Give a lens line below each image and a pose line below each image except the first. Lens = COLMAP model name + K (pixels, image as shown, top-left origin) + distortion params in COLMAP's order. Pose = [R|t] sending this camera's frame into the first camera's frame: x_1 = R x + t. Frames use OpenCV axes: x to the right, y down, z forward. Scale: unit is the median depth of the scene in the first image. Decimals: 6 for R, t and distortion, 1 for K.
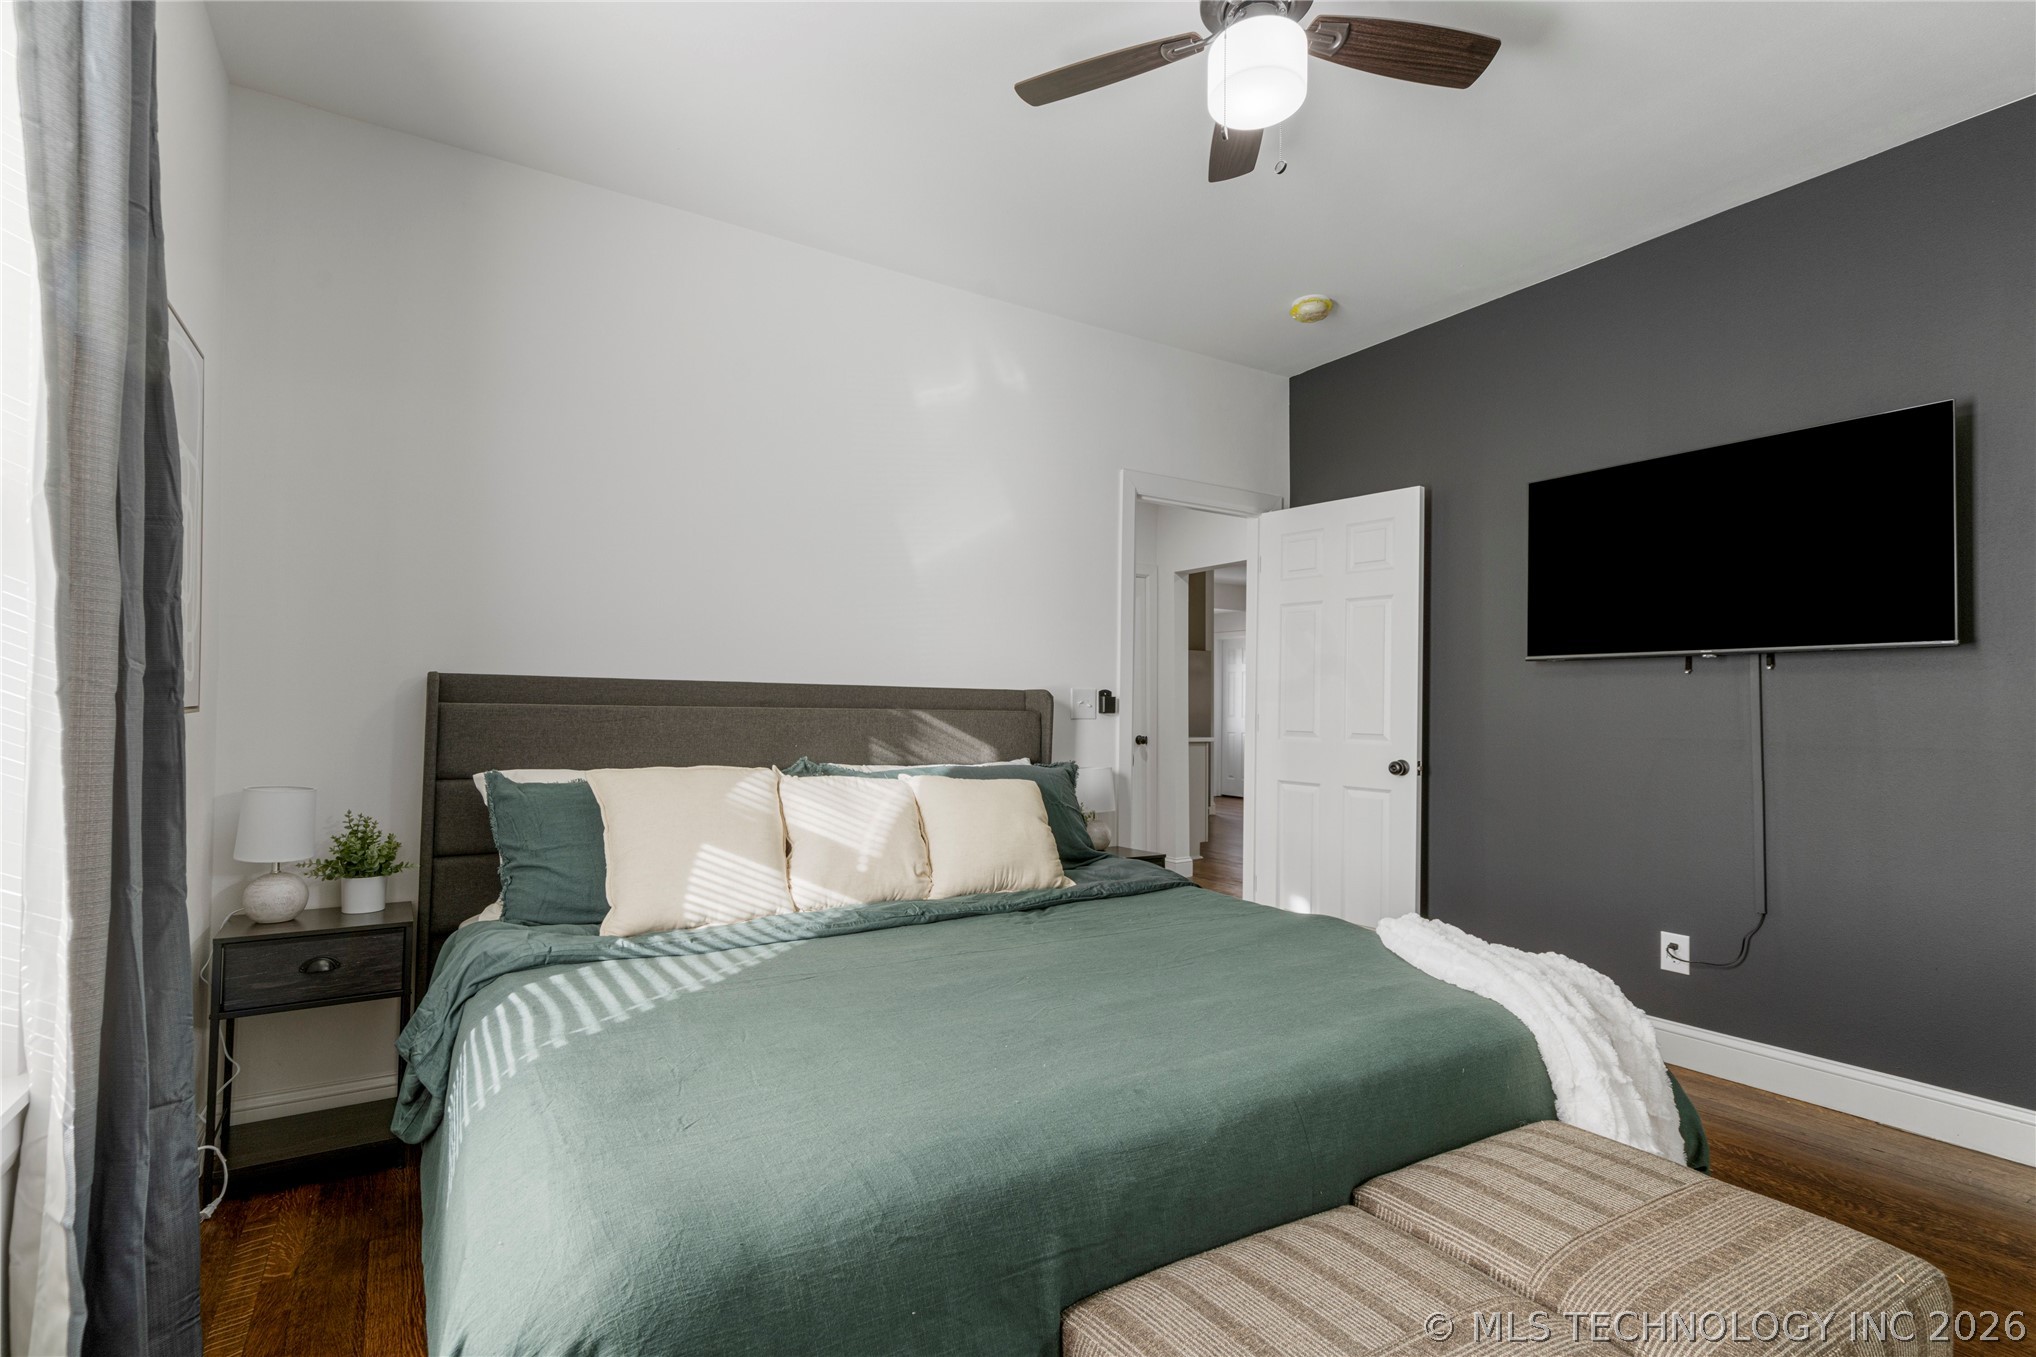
lens RADIAL K [[971.4, 0, 1012.1], [0, 971.4, 685.3], [0, 0, 1]] dist [-0.000377, 0.003088]
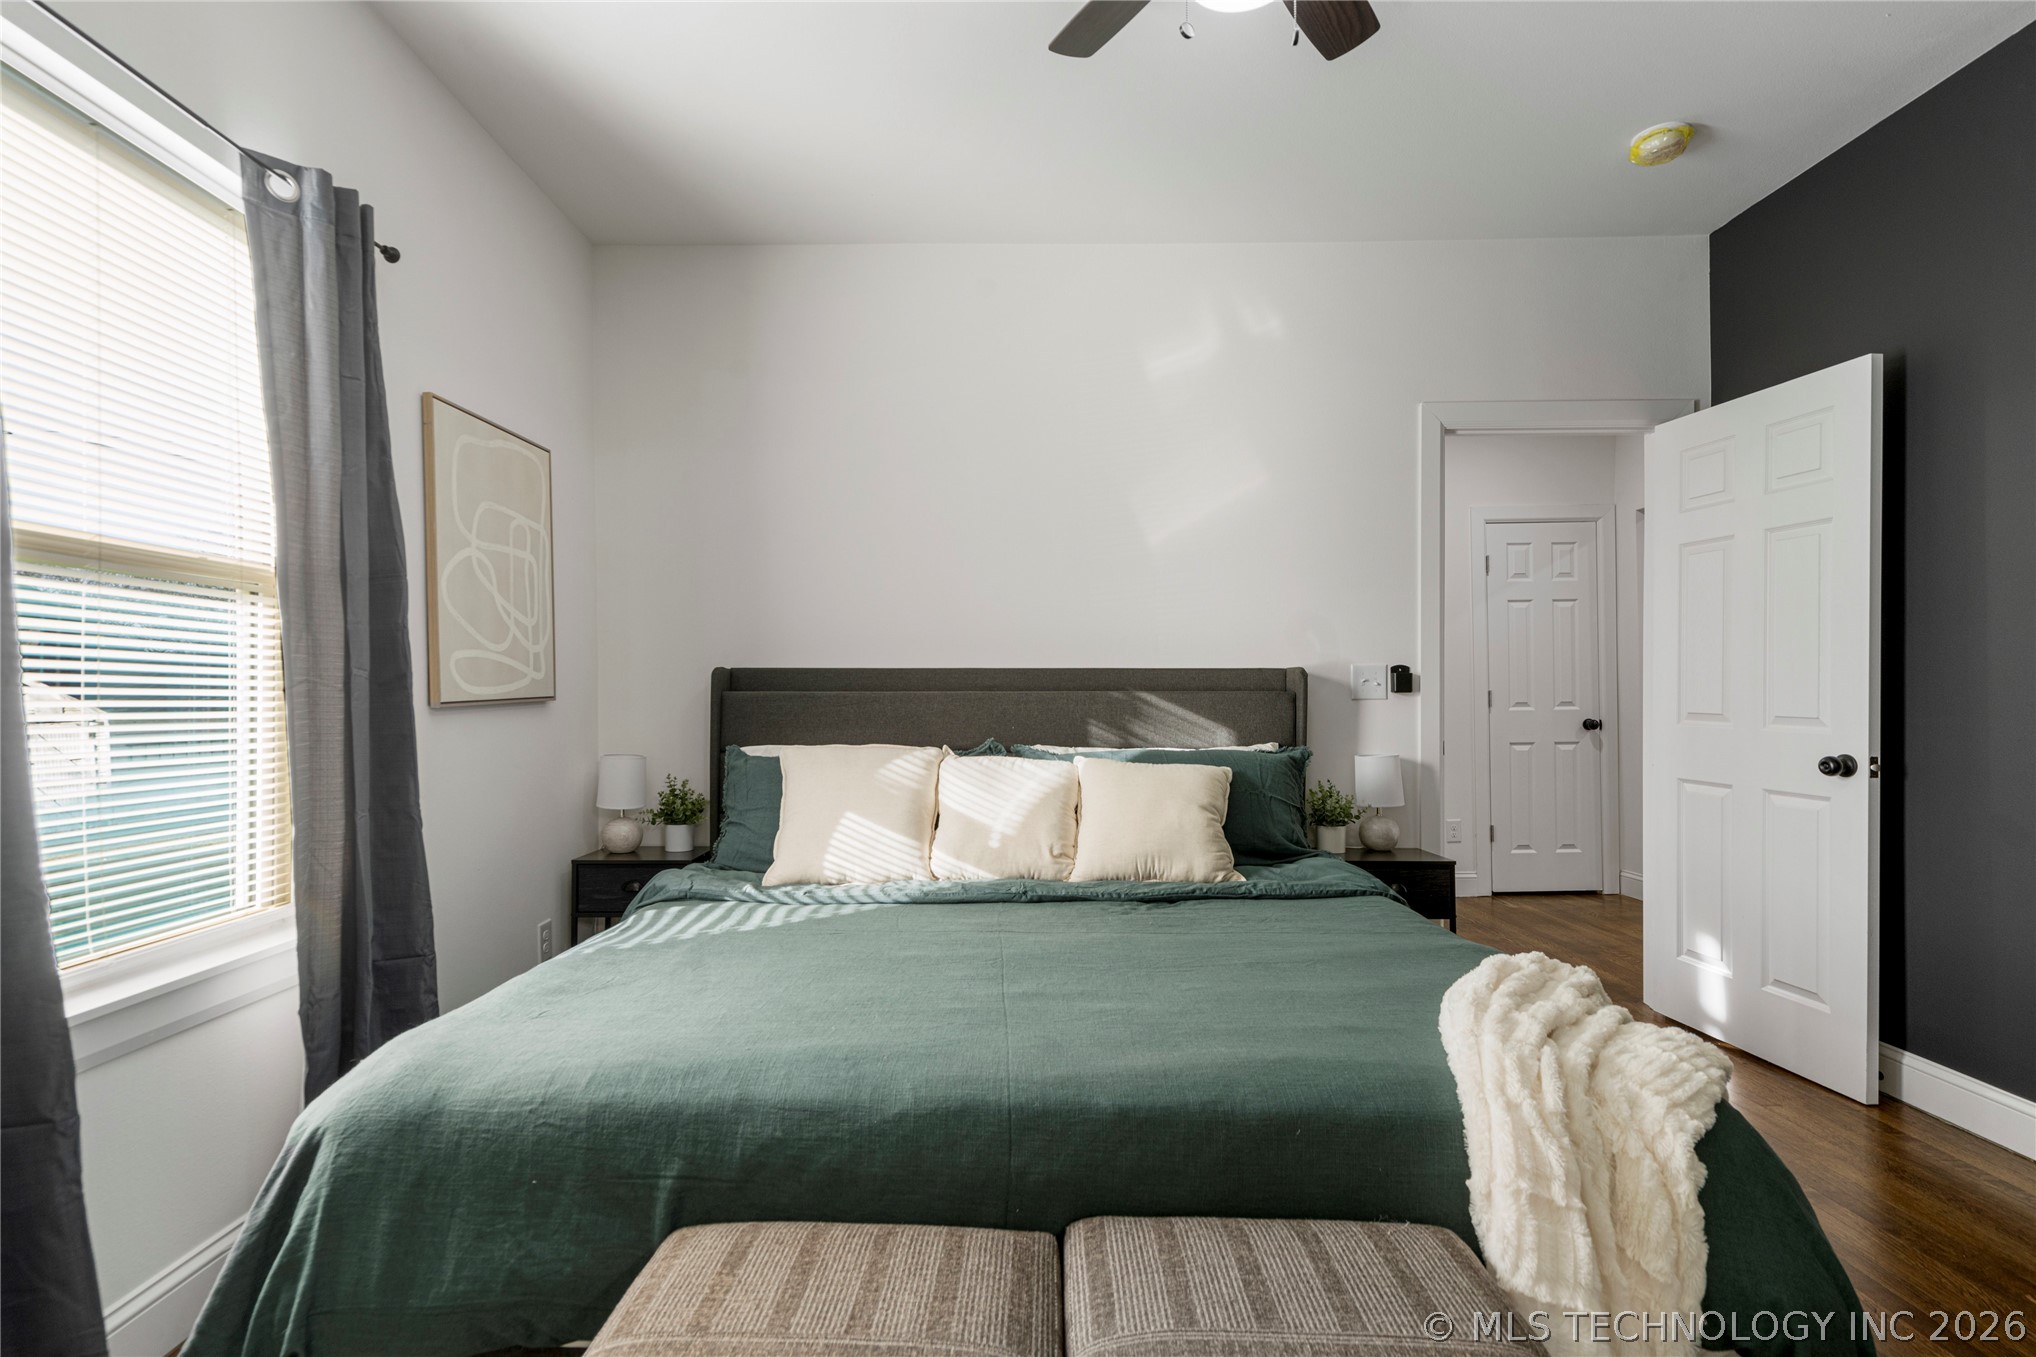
lens RADIAL K [[971.4, 0, 924.0], [0, 971.4, 691.0], [0, 0, 1]] dist [-0.000377, 0.003088]
pose [[0.837538, -0.013737, -0.546206, 0.357009], [0.026625, 0.999522, 0.015687, 0.004899], [0.545729, -0.027681, 0.837504, 0.089267]]
